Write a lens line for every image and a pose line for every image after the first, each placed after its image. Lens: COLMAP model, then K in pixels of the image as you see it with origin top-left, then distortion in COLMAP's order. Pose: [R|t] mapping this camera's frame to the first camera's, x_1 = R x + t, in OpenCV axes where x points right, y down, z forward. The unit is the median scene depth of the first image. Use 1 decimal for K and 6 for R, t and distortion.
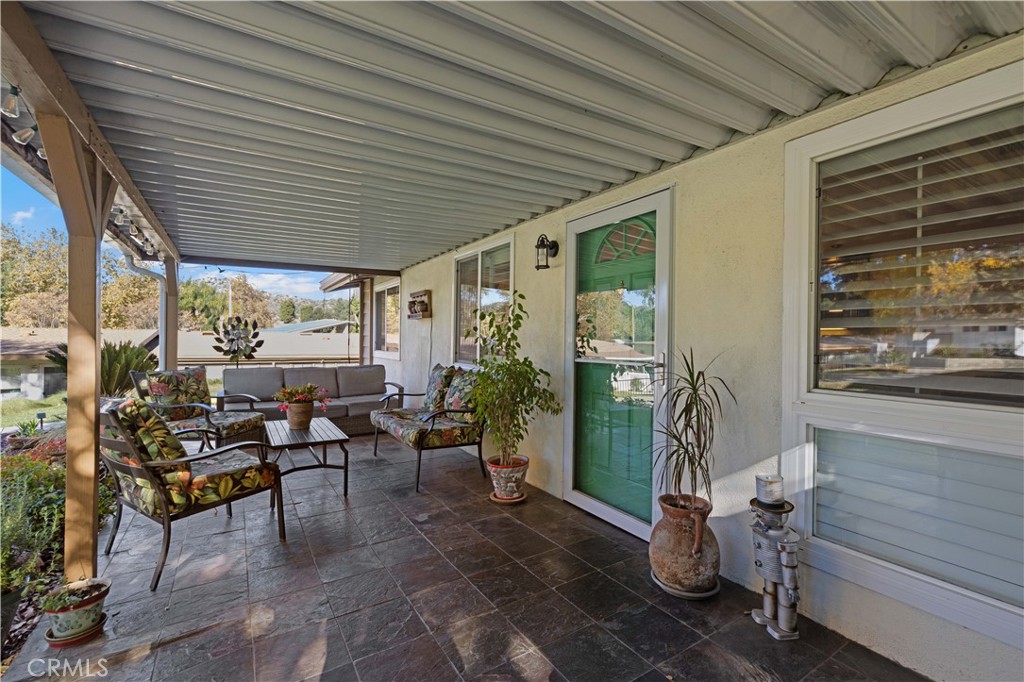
lens RADIAL K [[434.0, 0, 511.8], [0, 434.0, 338.0], [0, 0, 1]] dist [0.004474, 0.000867]
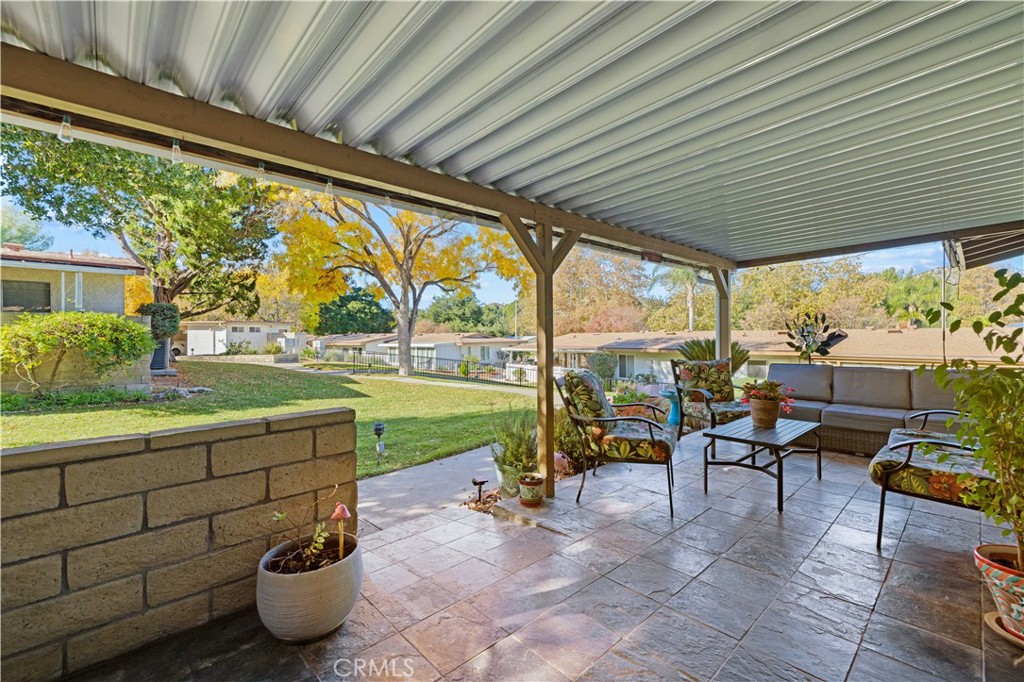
lens RADIAL K [[434.0, 0, 514.8], [0, 434.0, 338.8], [0, 0, 1]] dist [0.004474, 0.000867]
pose [[0.189646, -0.011323, -0.981787, 0.412455], [0.013534, 0.999869, -0.008918, 0.022817], [0.981759, -0.011596, 0.189774, 0.354844]]
